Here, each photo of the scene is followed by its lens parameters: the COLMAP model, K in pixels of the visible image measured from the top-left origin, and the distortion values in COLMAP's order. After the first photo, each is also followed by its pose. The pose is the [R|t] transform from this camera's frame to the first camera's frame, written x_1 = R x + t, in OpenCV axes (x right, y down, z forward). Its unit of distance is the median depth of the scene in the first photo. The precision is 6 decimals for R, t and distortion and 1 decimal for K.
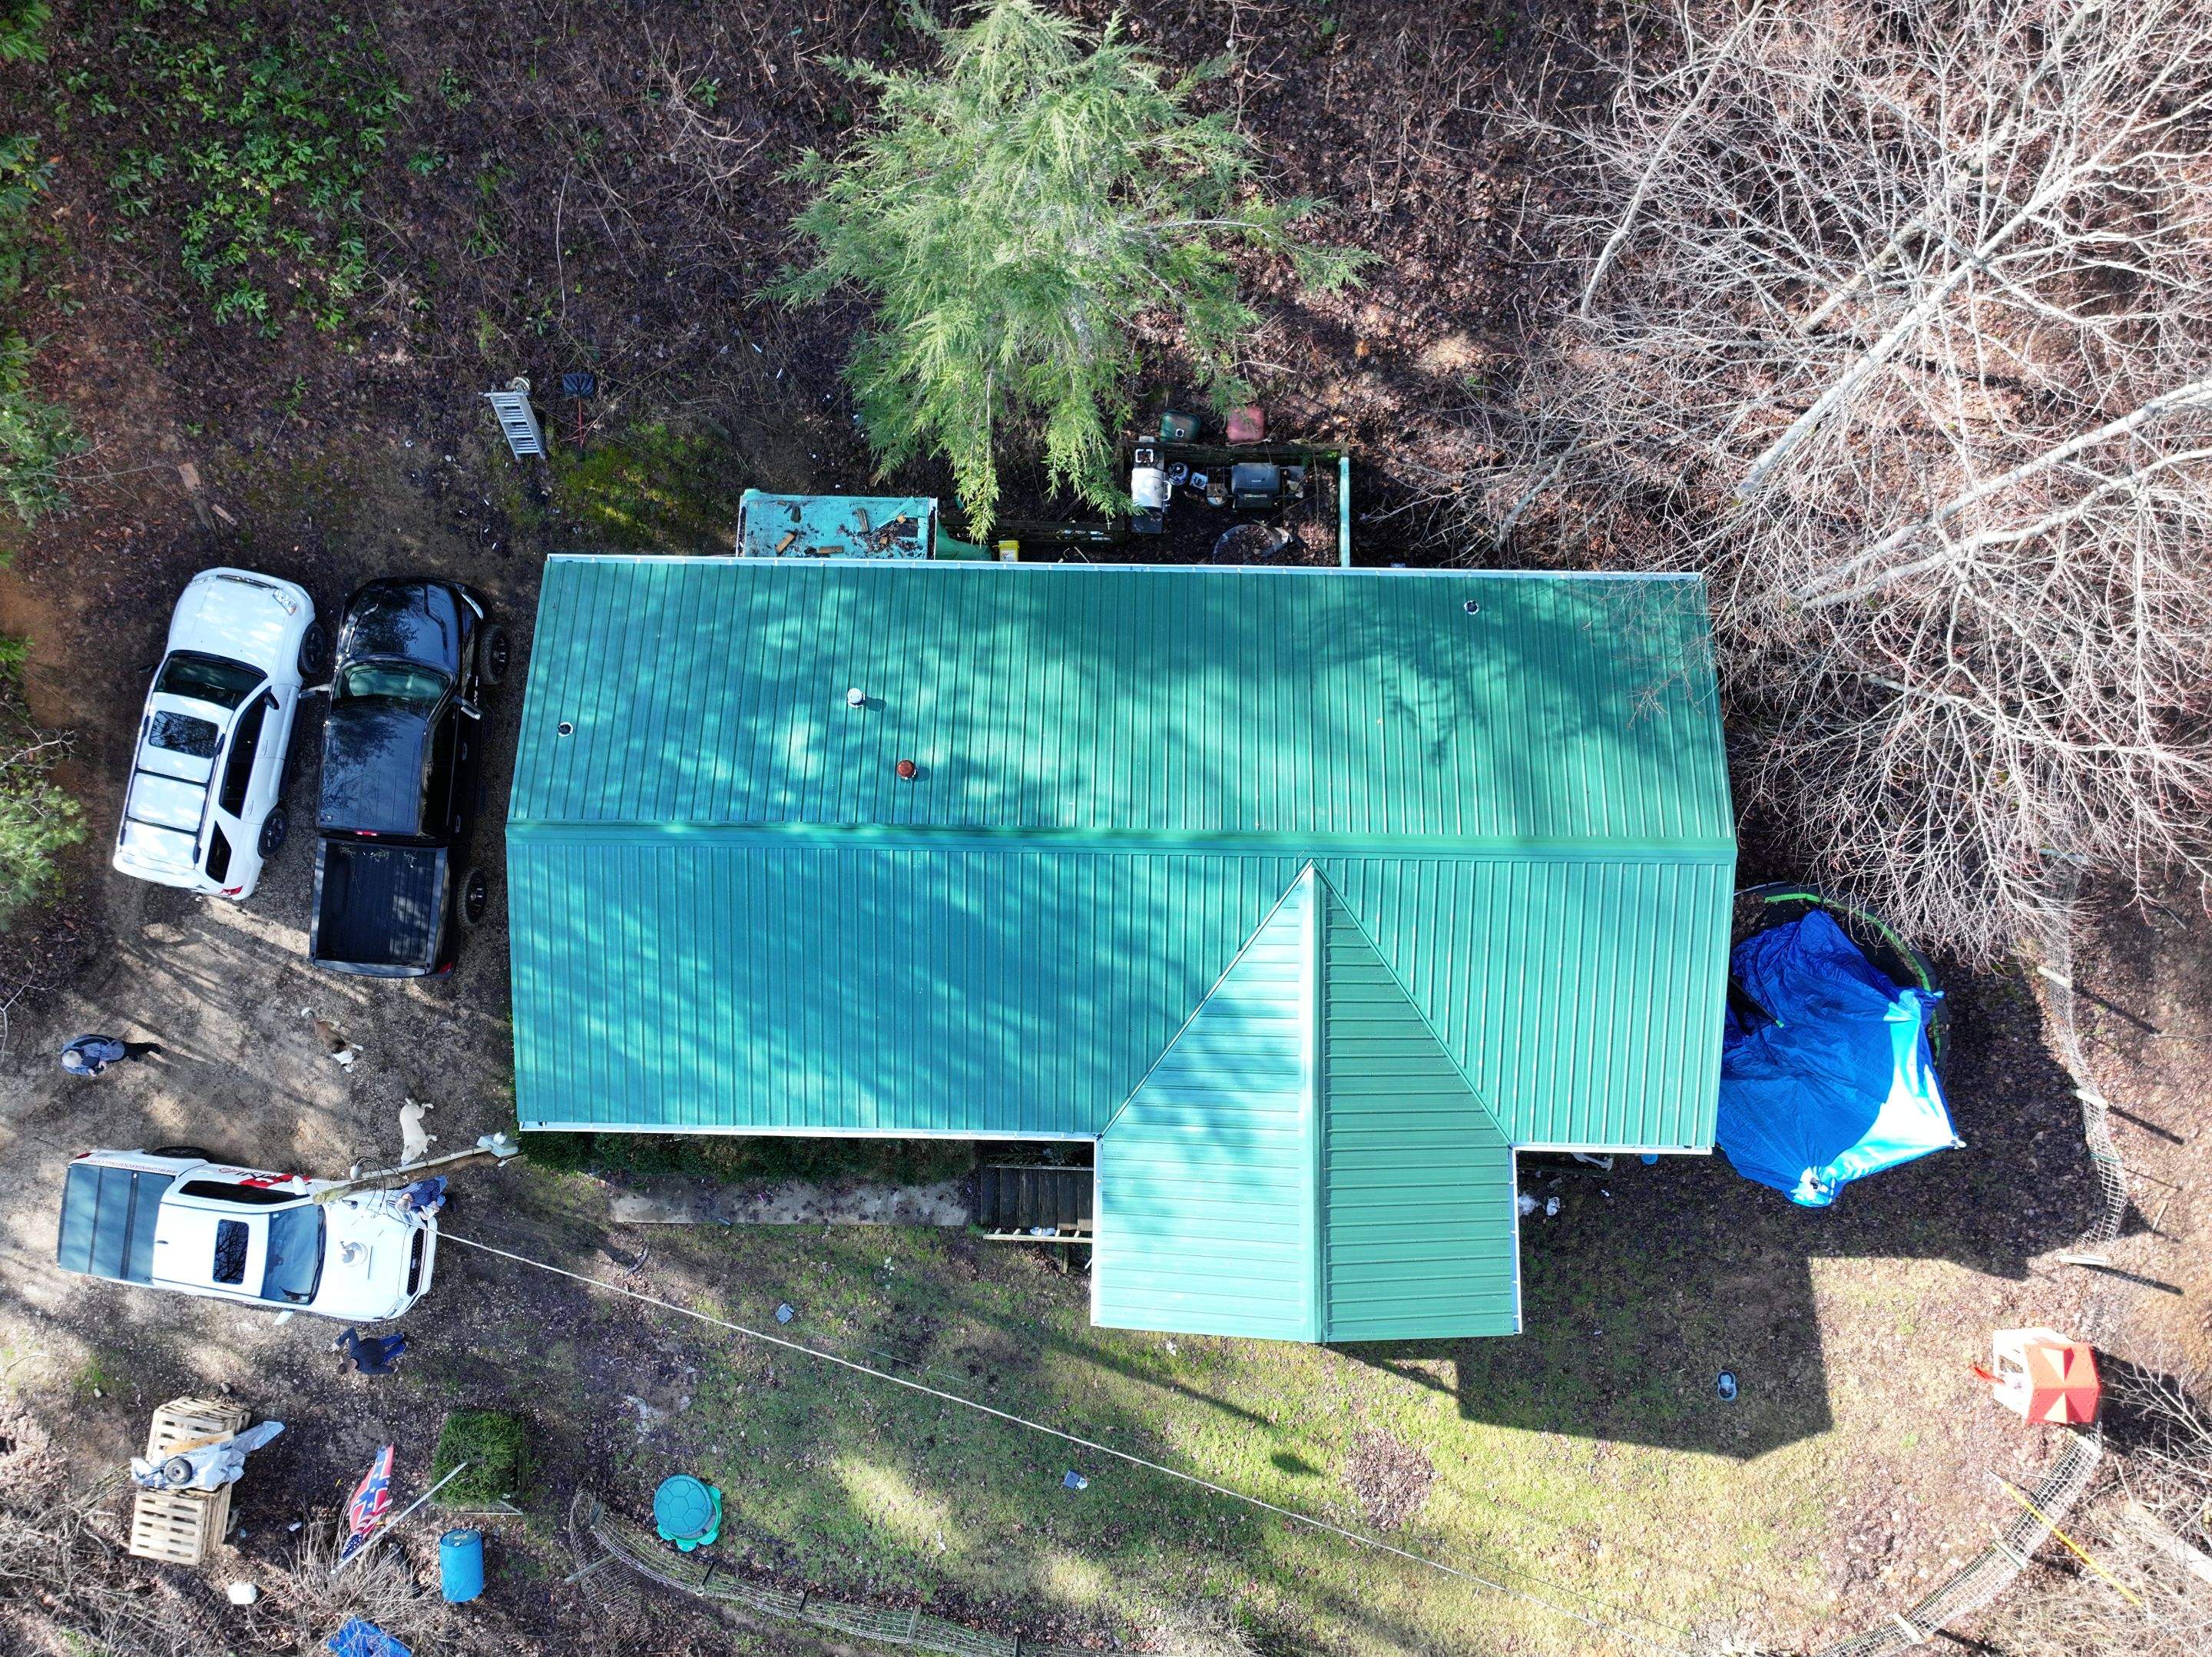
lens RADIAL K [[1795.3, 0, 1100.7], [0, 1795.3, 830.2], [0, 0, 1]] dist [-0.006448, 0.030144]
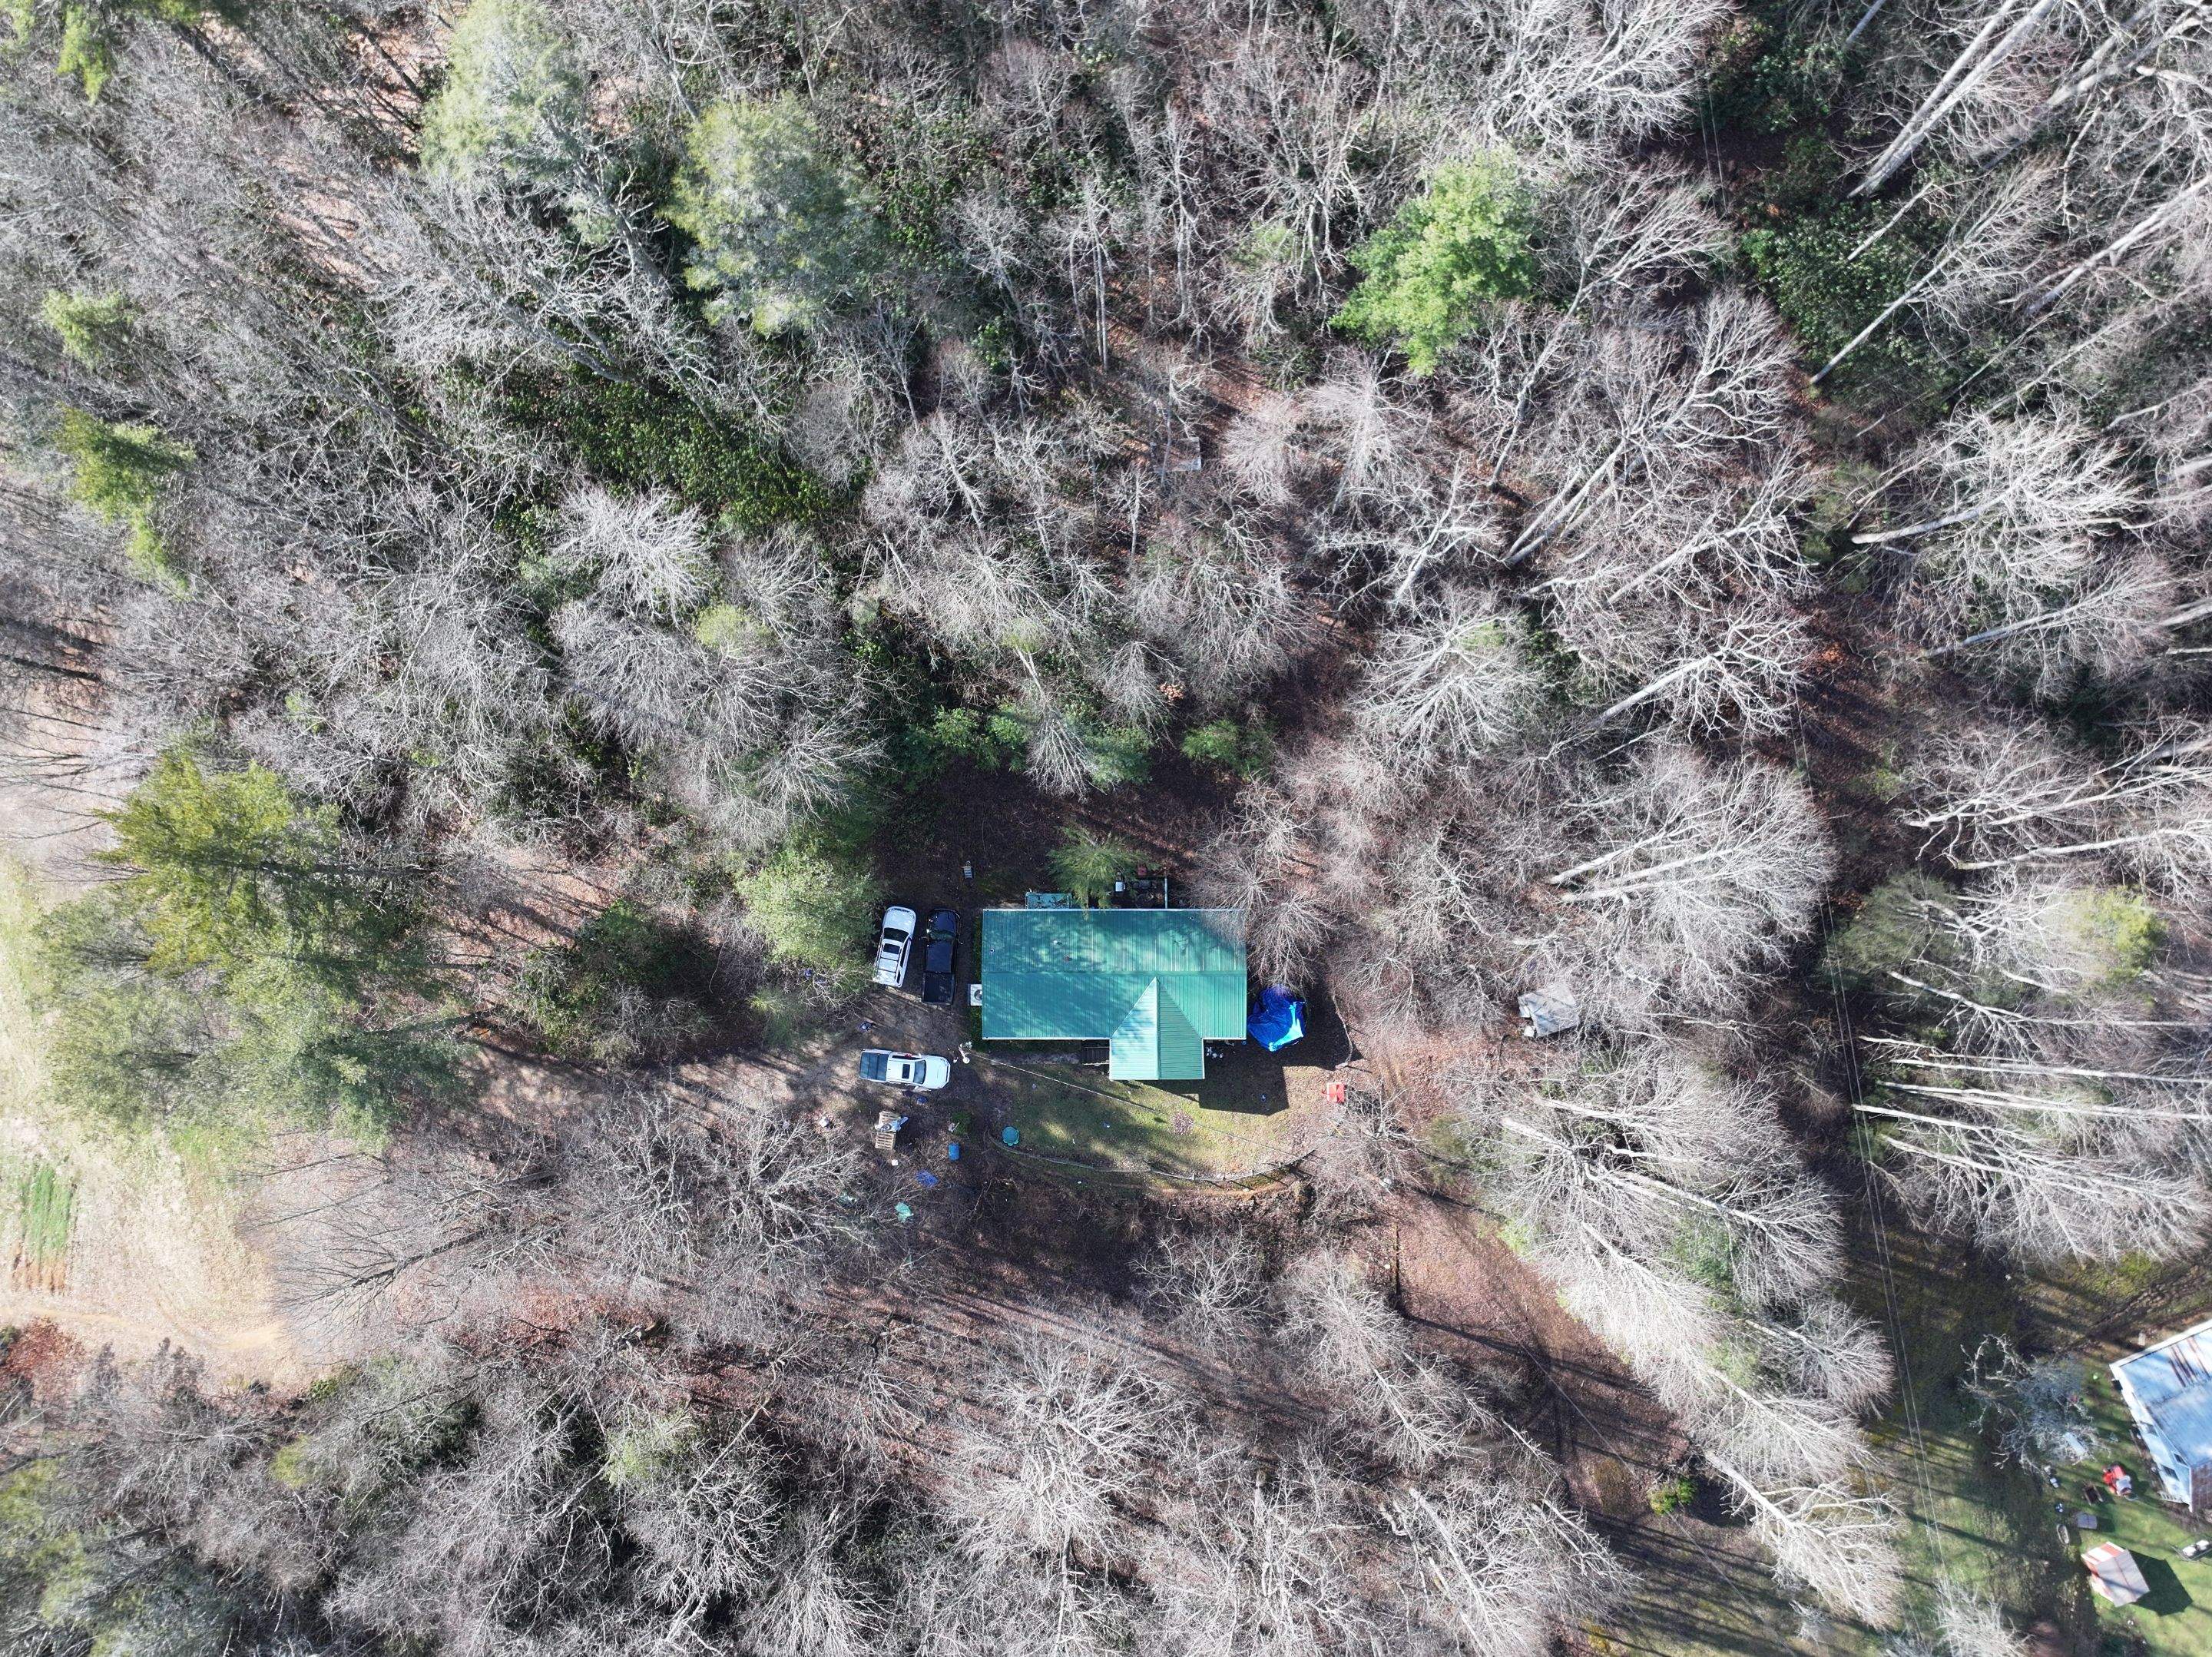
lens RADIAL K [[1795.3, 0, 1100.7], [0, 1795.3, 830.2], [0, 0, 1]] dist [-0.006448, 0.030144]
pose [[0.999819, -0.018441, 0.004675, -0.034992], [0.018394, 0.999782, 0.009881, -0.361101], [-0.004856, -0.009794, 0.999940, -3.180875]]
